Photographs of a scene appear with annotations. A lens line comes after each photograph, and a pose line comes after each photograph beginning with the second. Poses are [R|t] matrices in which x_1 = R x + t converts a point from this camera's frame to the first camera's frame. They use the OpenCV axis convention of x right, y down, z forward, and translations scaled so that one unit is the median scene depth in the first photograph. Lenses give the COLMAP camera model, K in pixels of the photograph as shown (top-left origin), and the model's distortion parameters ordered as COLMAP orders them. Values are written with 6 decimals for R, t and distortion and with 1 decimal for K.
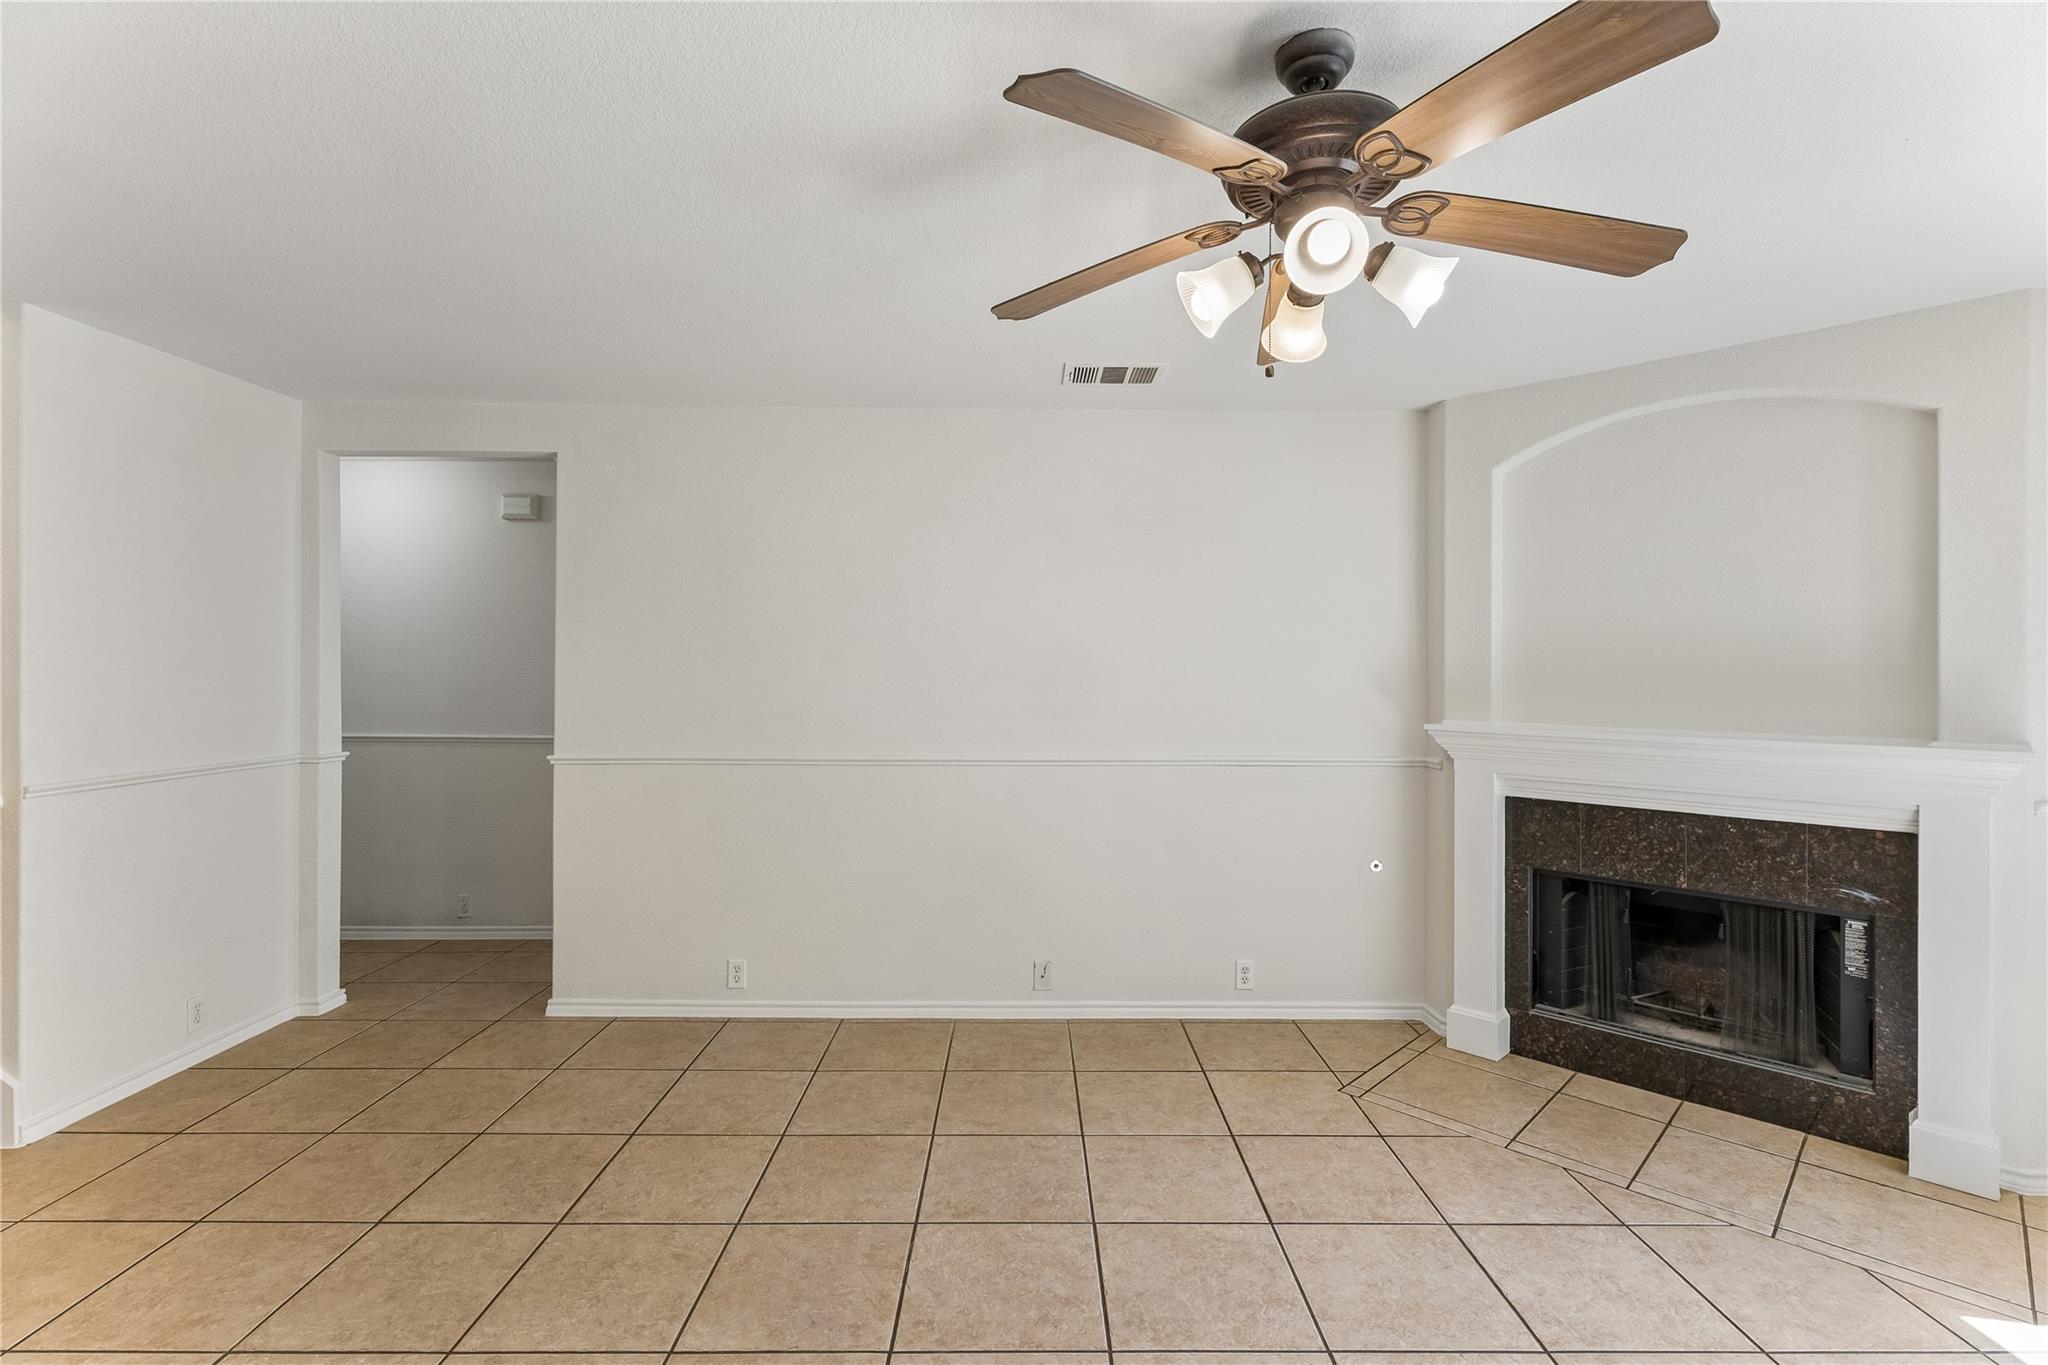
lens RADIAL K [[943.5, 0, 1029.7], [0, 943.5, 661.7], [0, 0, 1]] dist [0.000321, 0.000407]
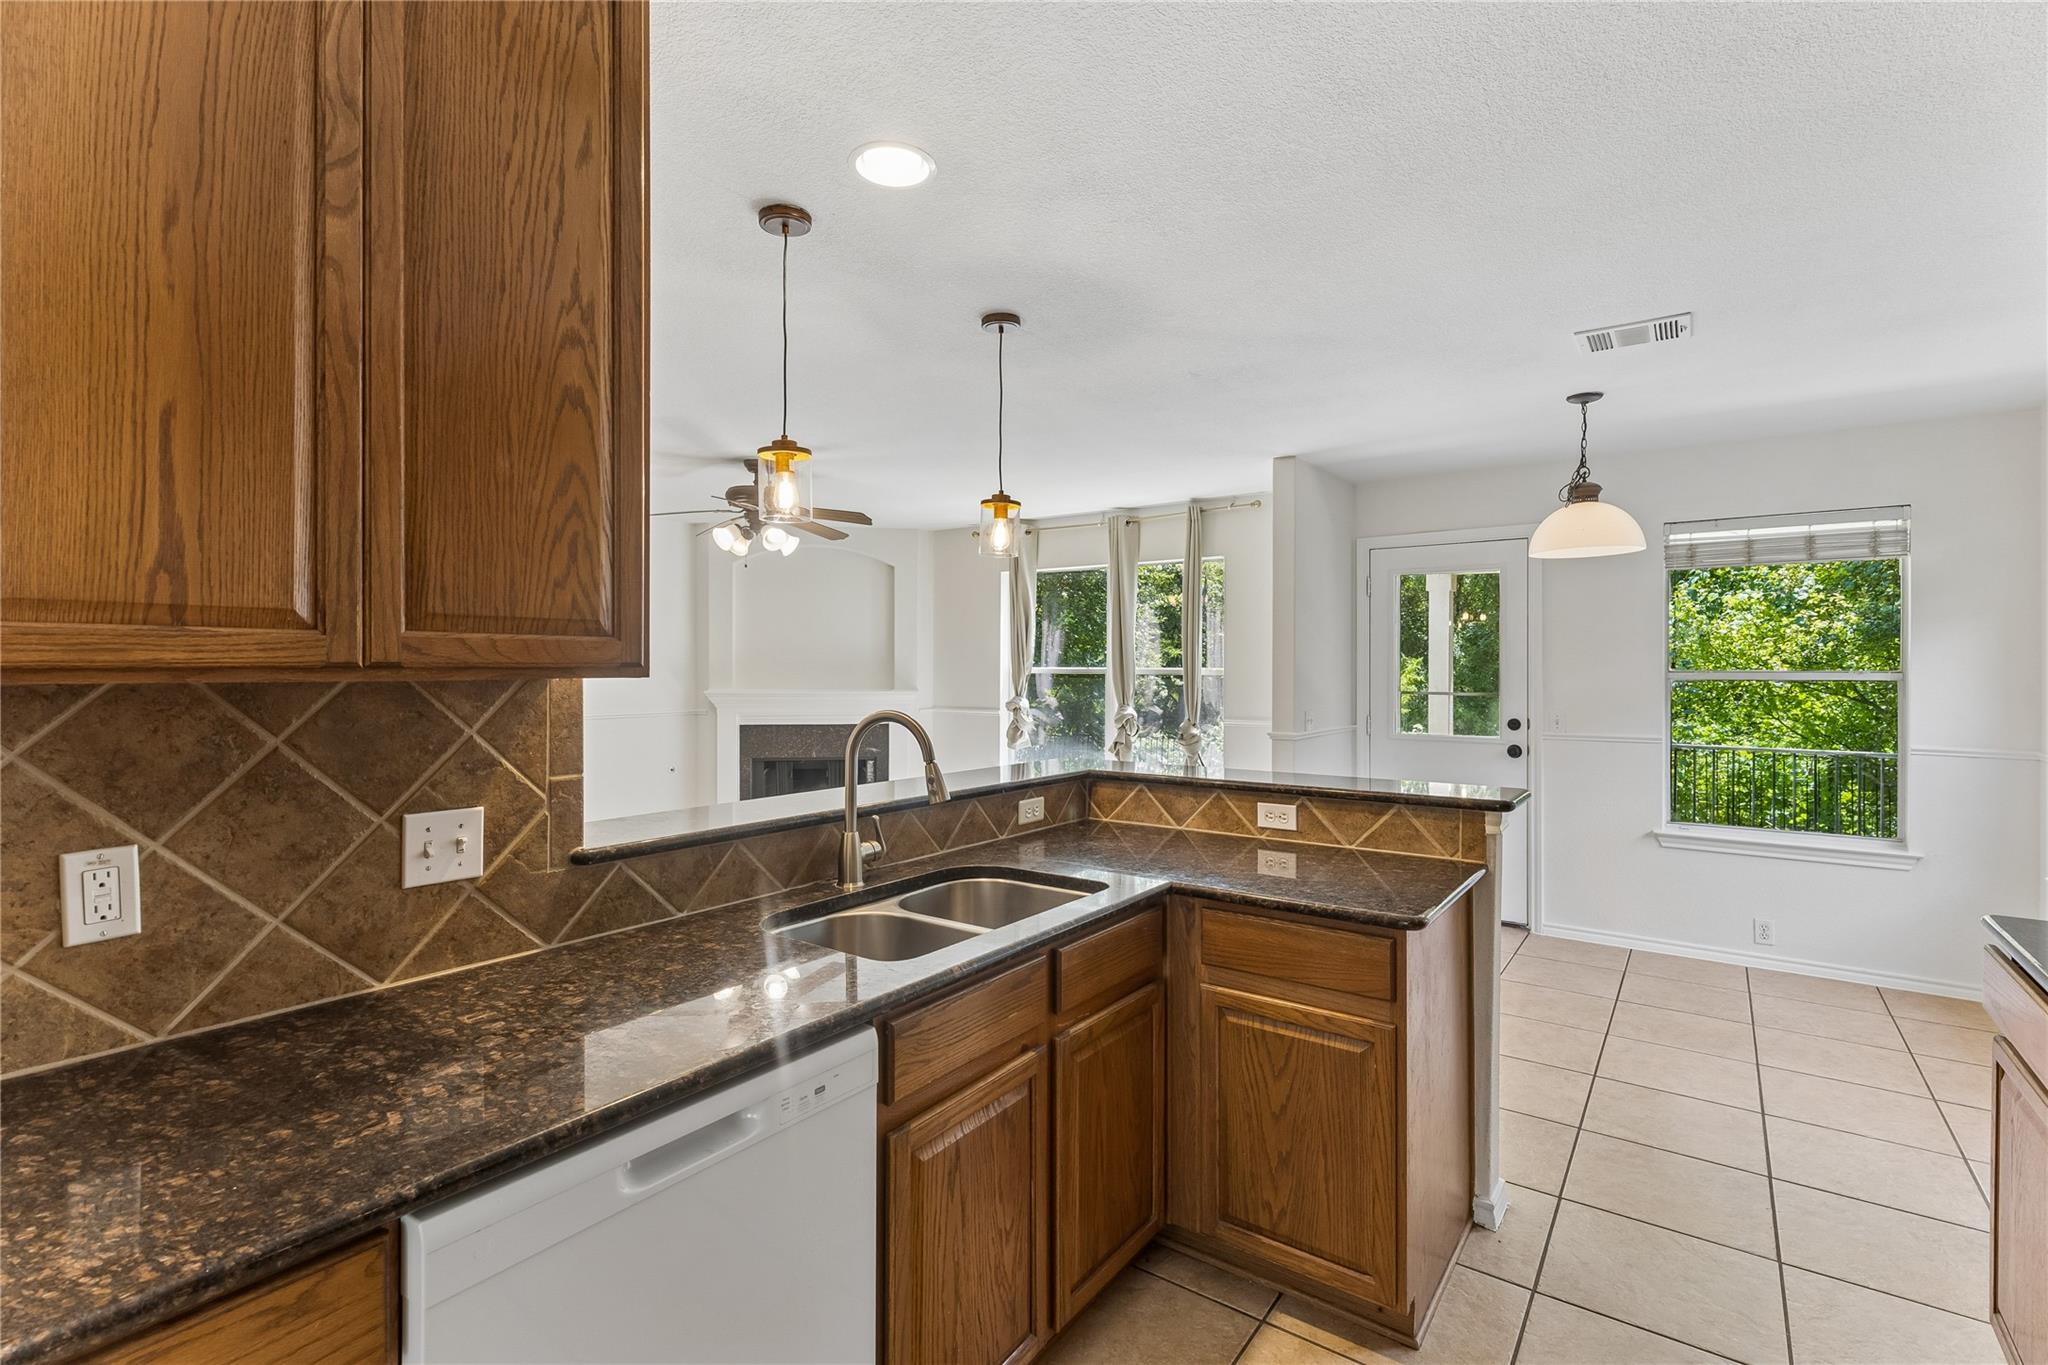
lens RADIAL K [[937.3, 0, 1027.6], [0, 937.3, 668.6], [0, 0, 1]] dist [0.002347, 0.000490]
pose [[0.592902, -0.006950, 0.805245, -0.792357], [-0.006310, 0.999892, 0.013276, -0.009996], [-0.805250, -0.012952, 0.592794, -0.731326]]
